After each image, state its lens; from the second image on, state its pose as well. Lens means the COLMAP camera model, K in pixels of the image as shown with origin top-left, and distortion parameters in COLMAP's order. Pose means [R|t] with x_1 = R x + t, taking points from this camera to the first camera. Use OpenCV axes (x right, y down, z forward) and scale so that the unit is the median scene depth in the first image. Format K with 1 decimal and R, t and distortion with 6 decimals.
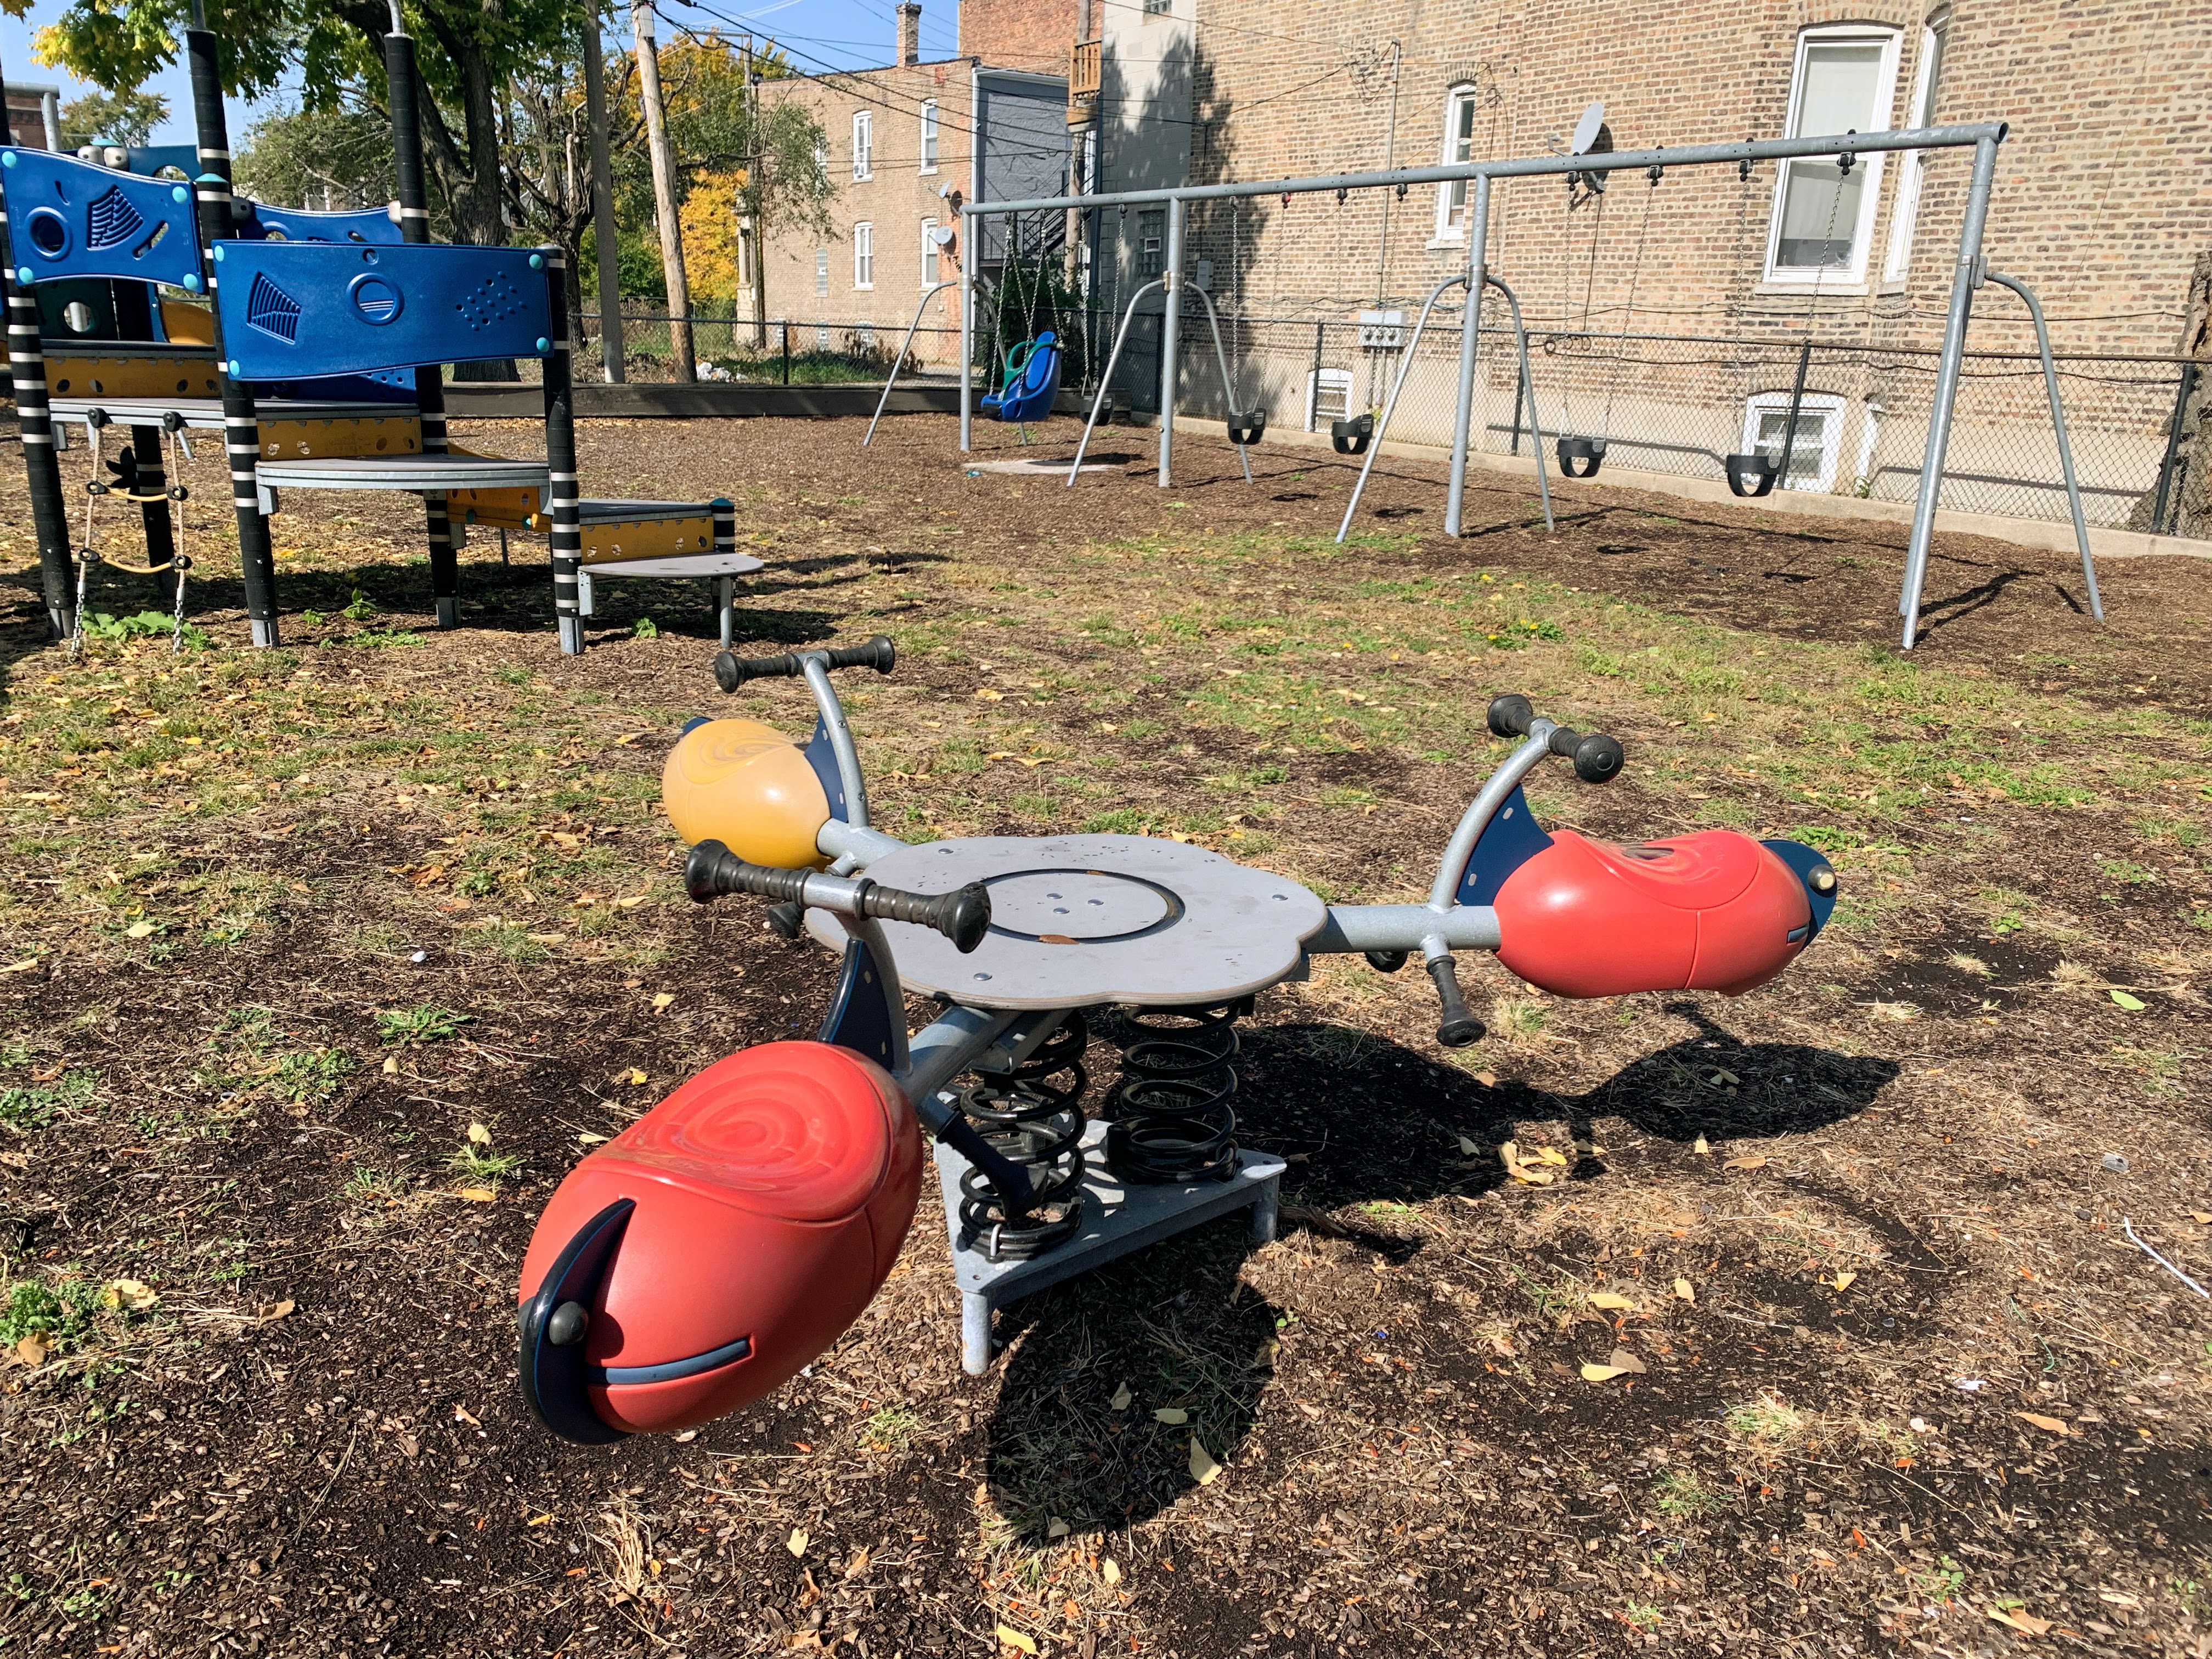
lens RADIAL K [[1669.5, 0, 1094.2], [0, 1669.5, 836.5], [0, 0, 1]] dist [0.026313, -0.023494]
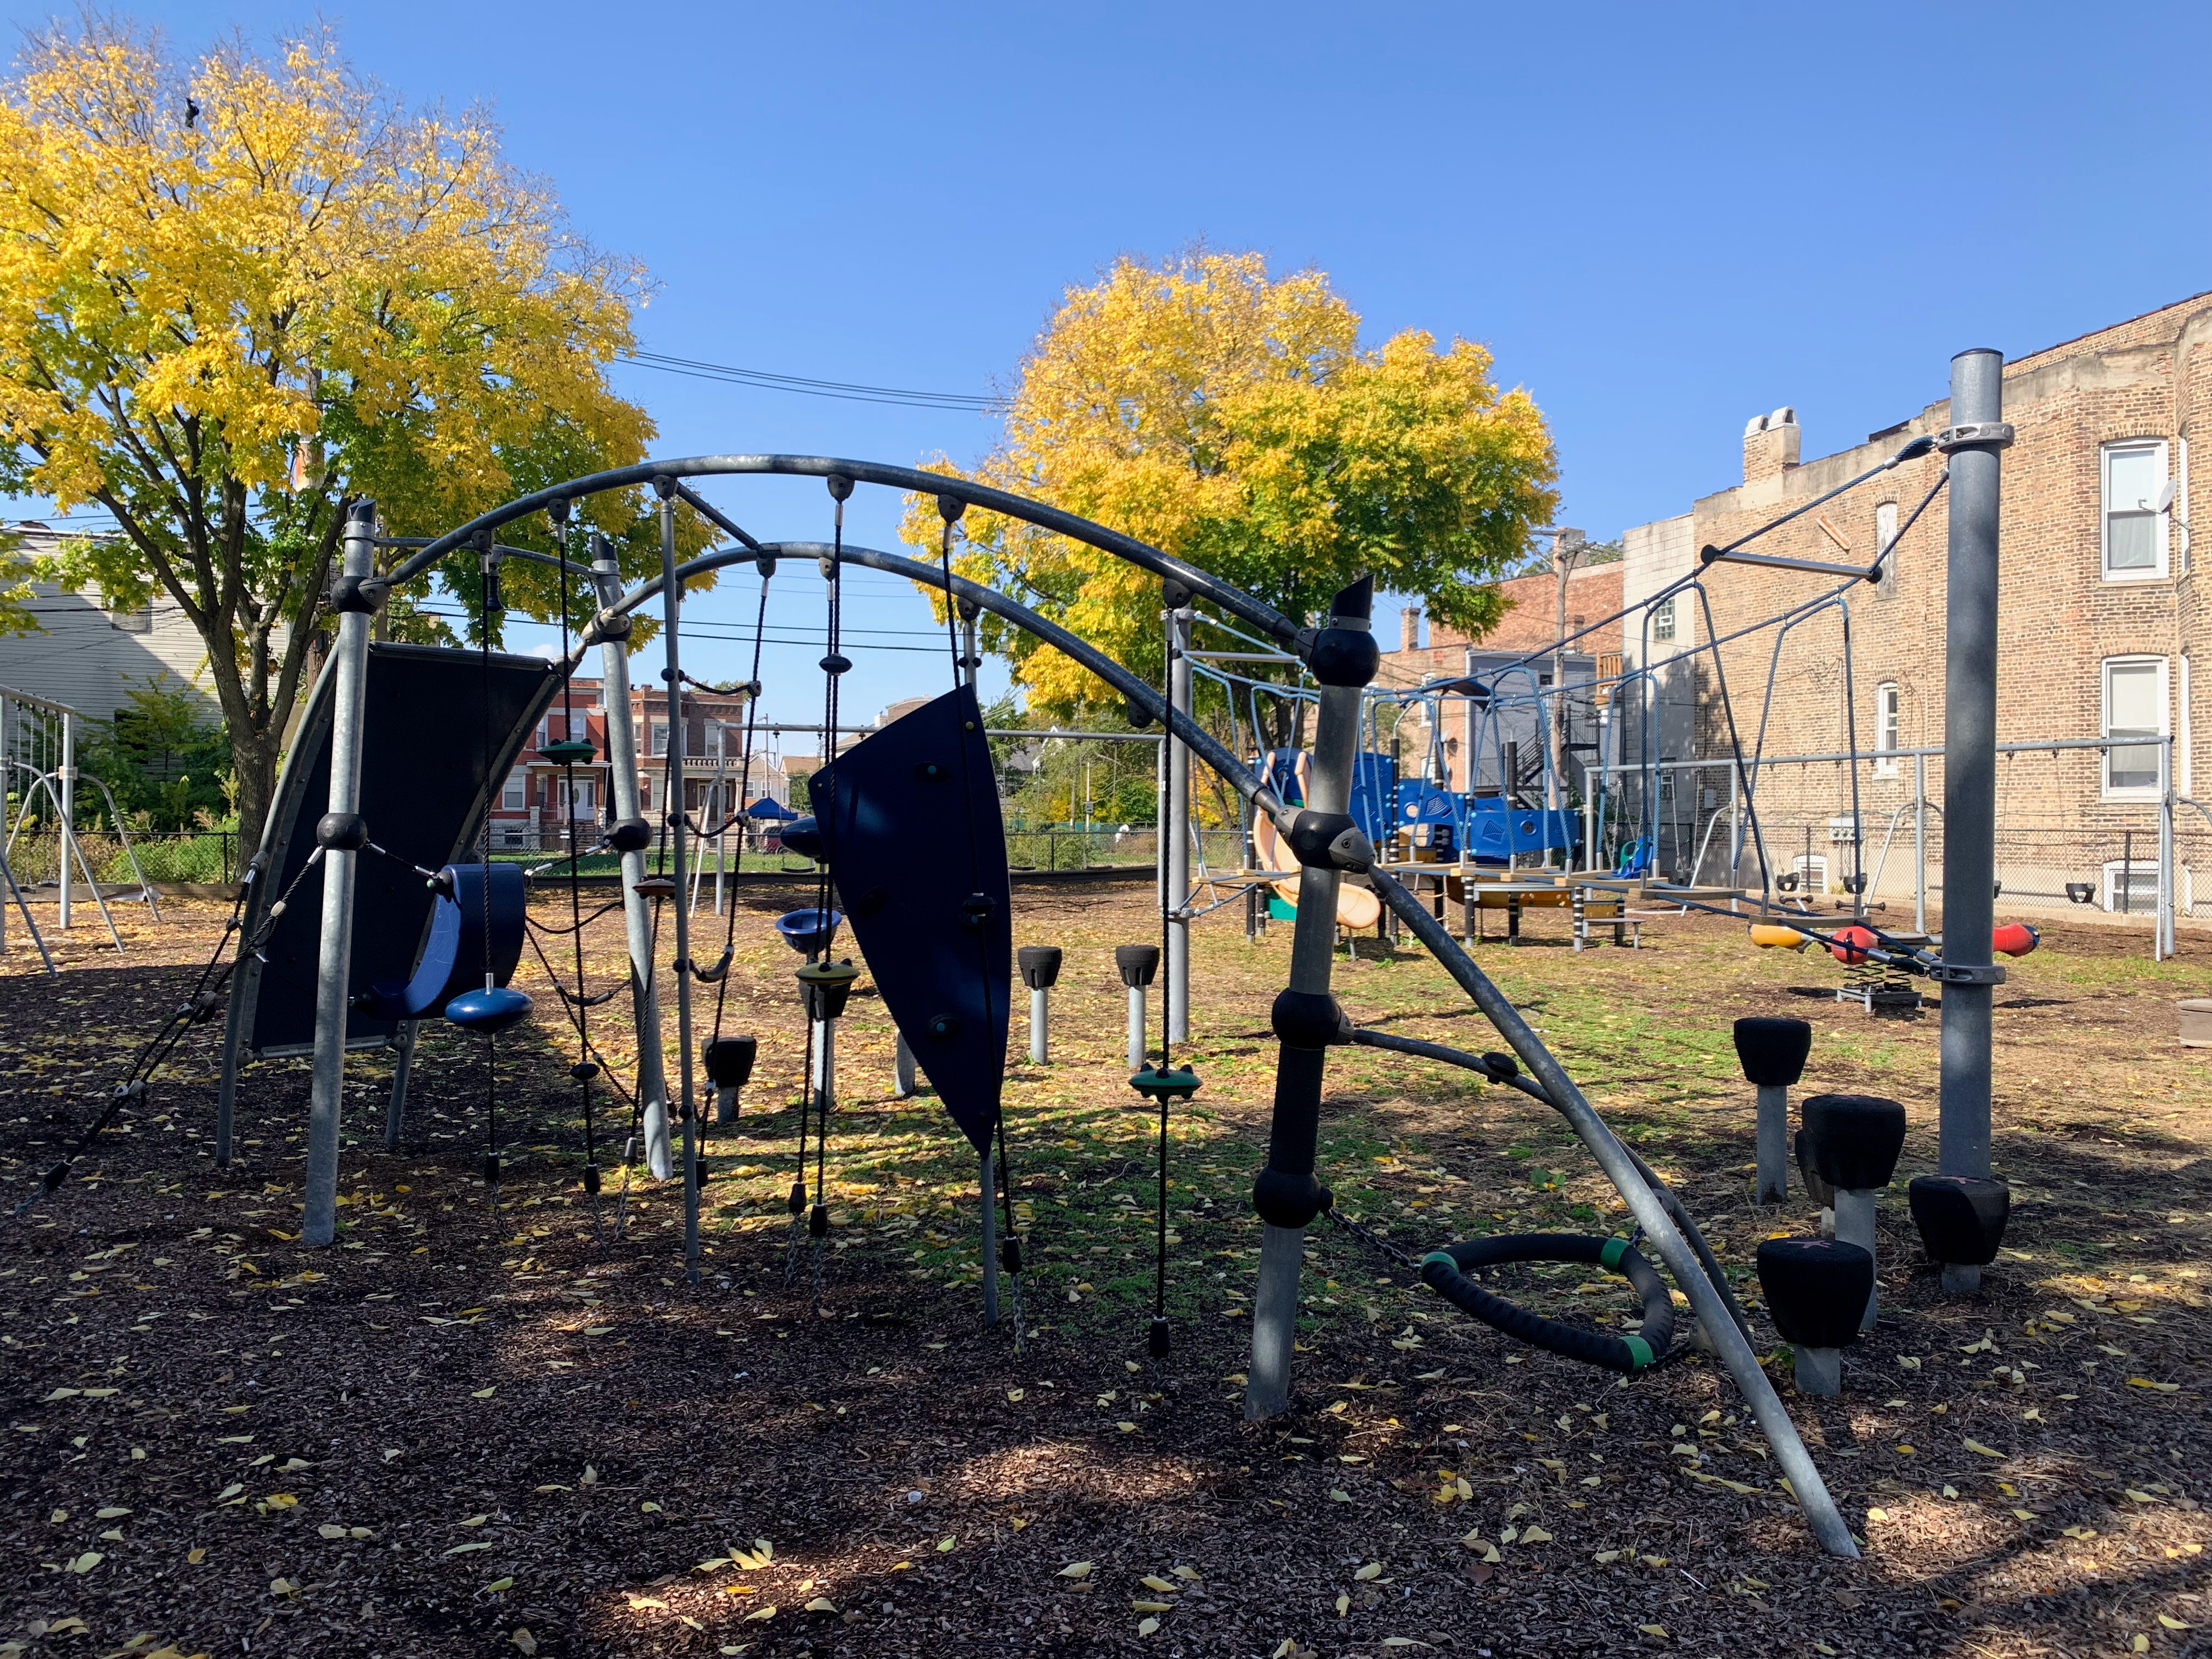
lens RADIAL K [[1721.4, 0, 1094.9], [0, 1721.4, 821.6], [0, 0, 1]] dist [0.051474, -0.046639]
pose [[0.977356, -0.027802, -0.209766, -0.217396], [-0.036973, 0.953643, -0.298661, 0.248527], [0.208346, 0.299654, 0.931021, -0.817255]]
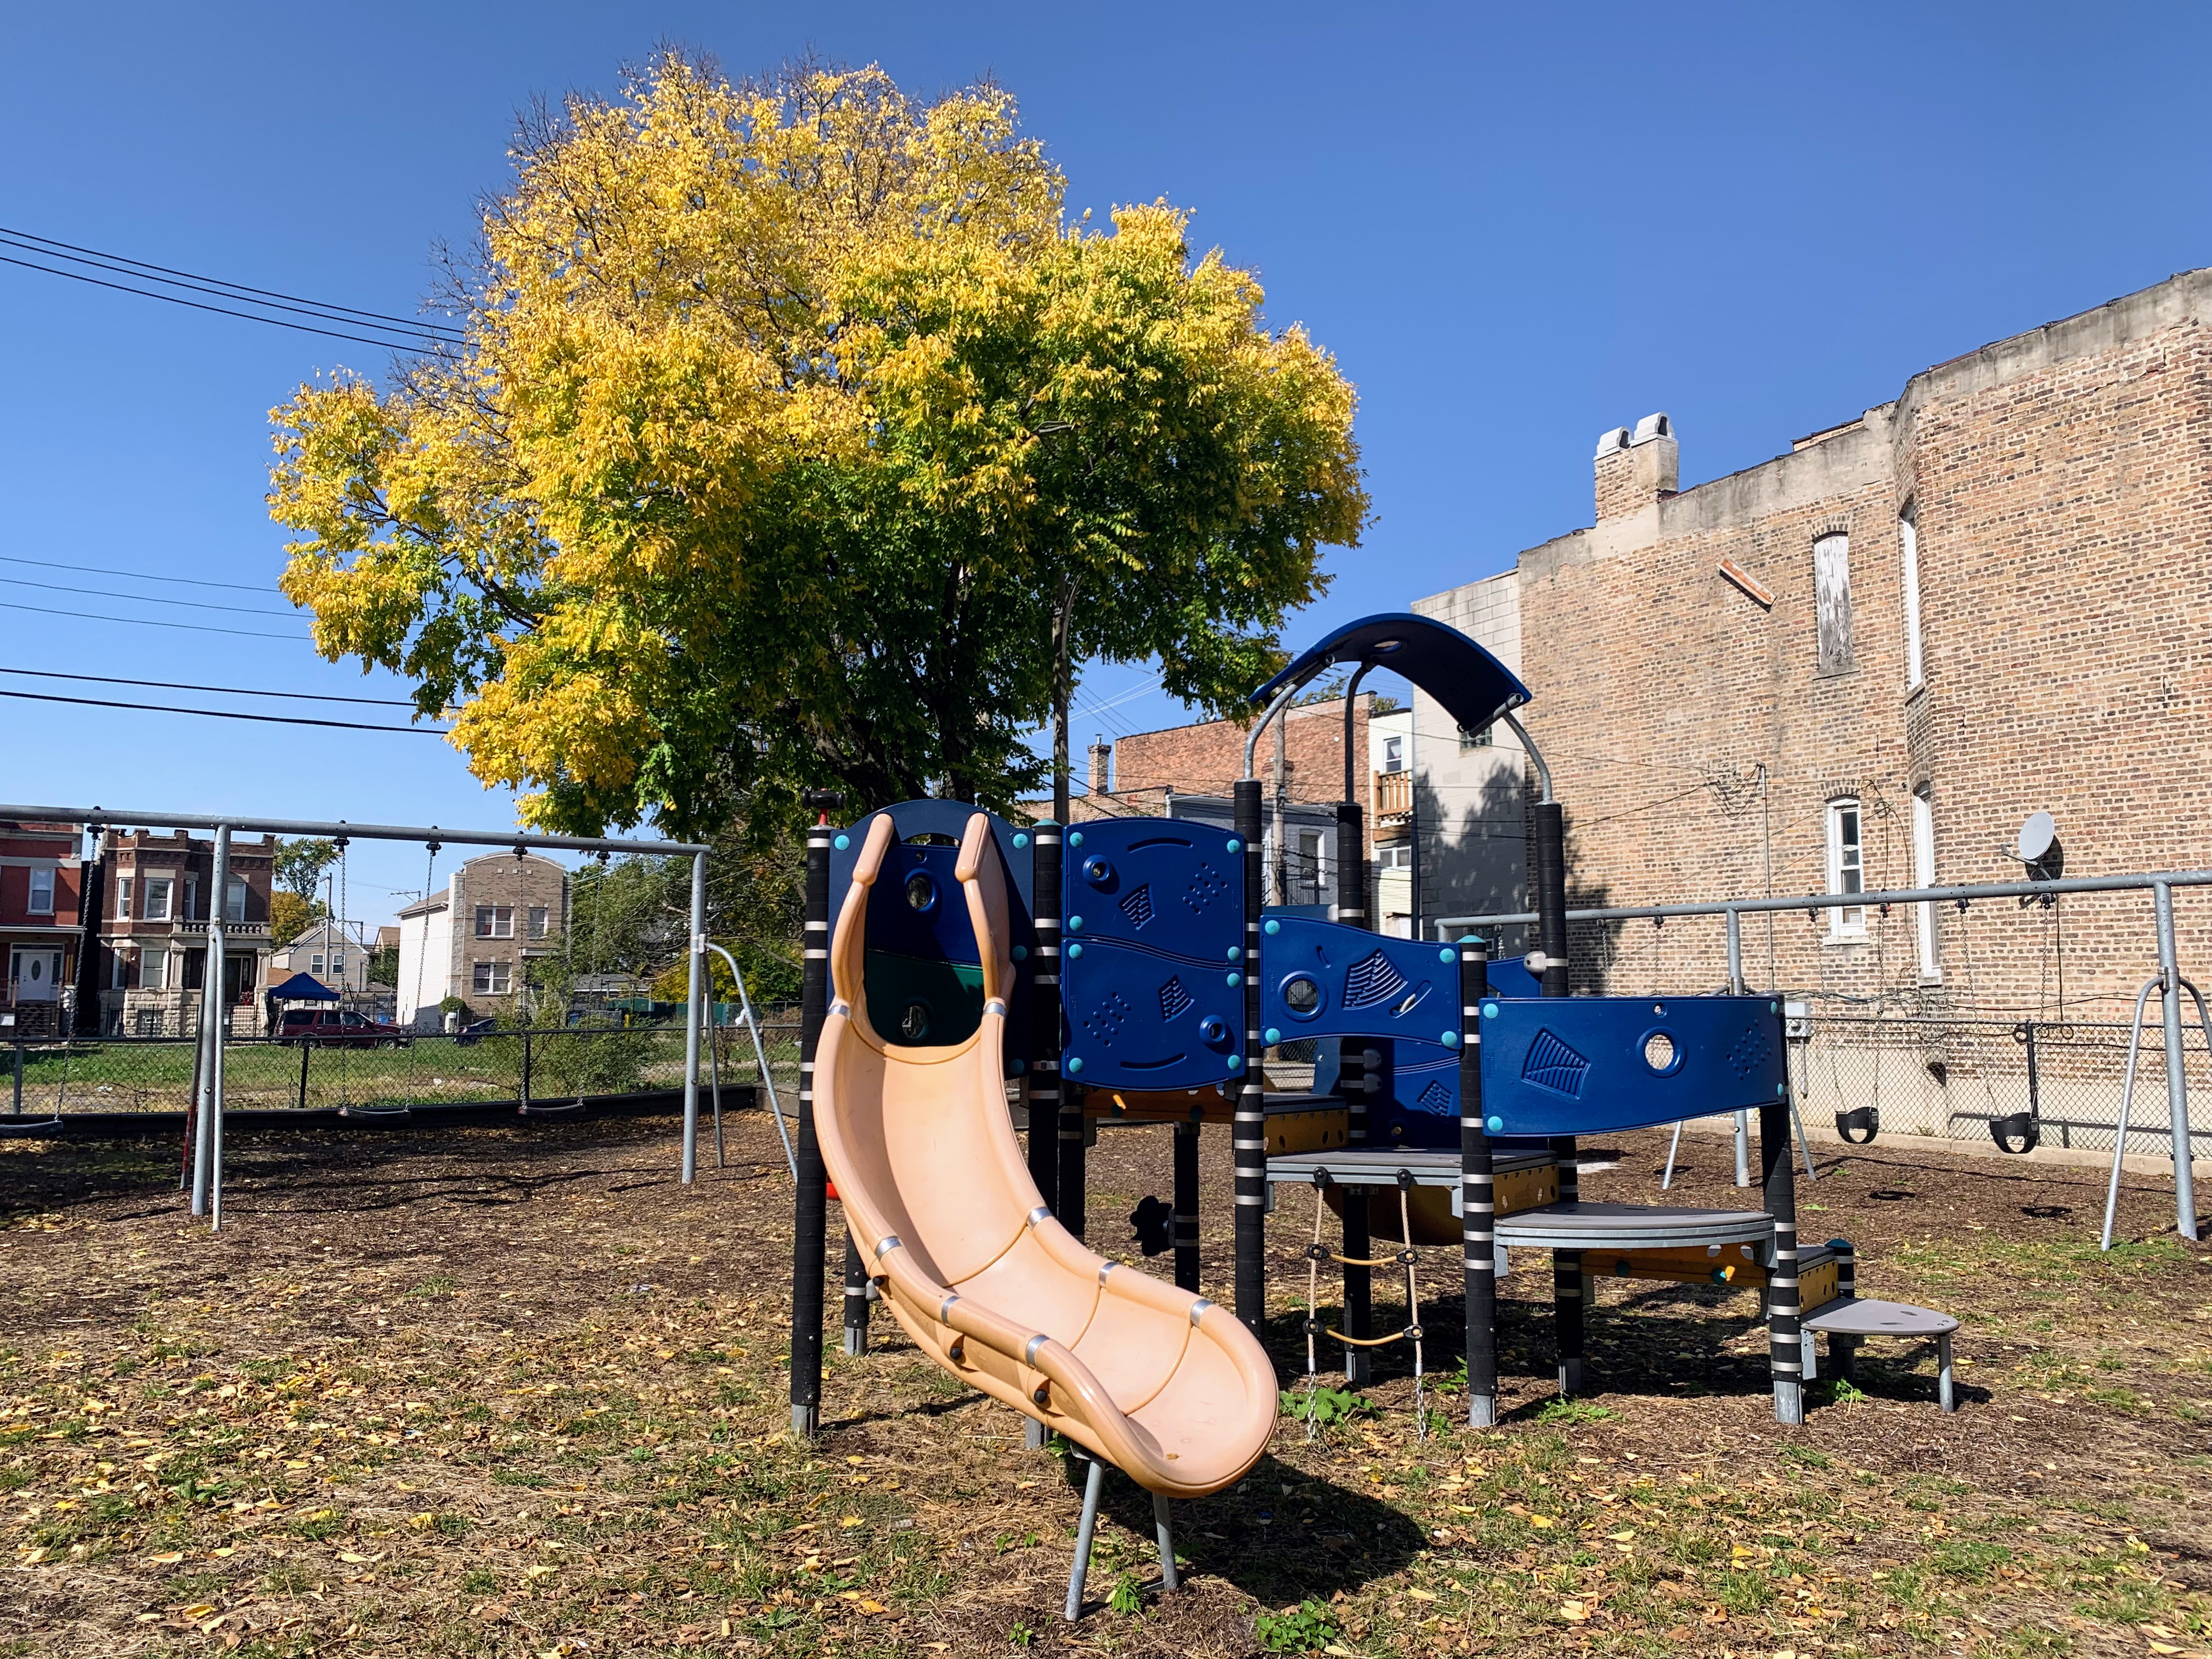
lens RADIAL K [[1669.5, 0, 1094.2], [0, 1669.5, 836.5], [0, 0, 1]] dist [0.026313, -0.023494]
pose [[0.999457, -0.030002, -0.013629, -0.299412], [0.022295, 0.920231, -0.390740, -0.025665], [0.024265, 0.390224, 0.920400, 0.021685]]
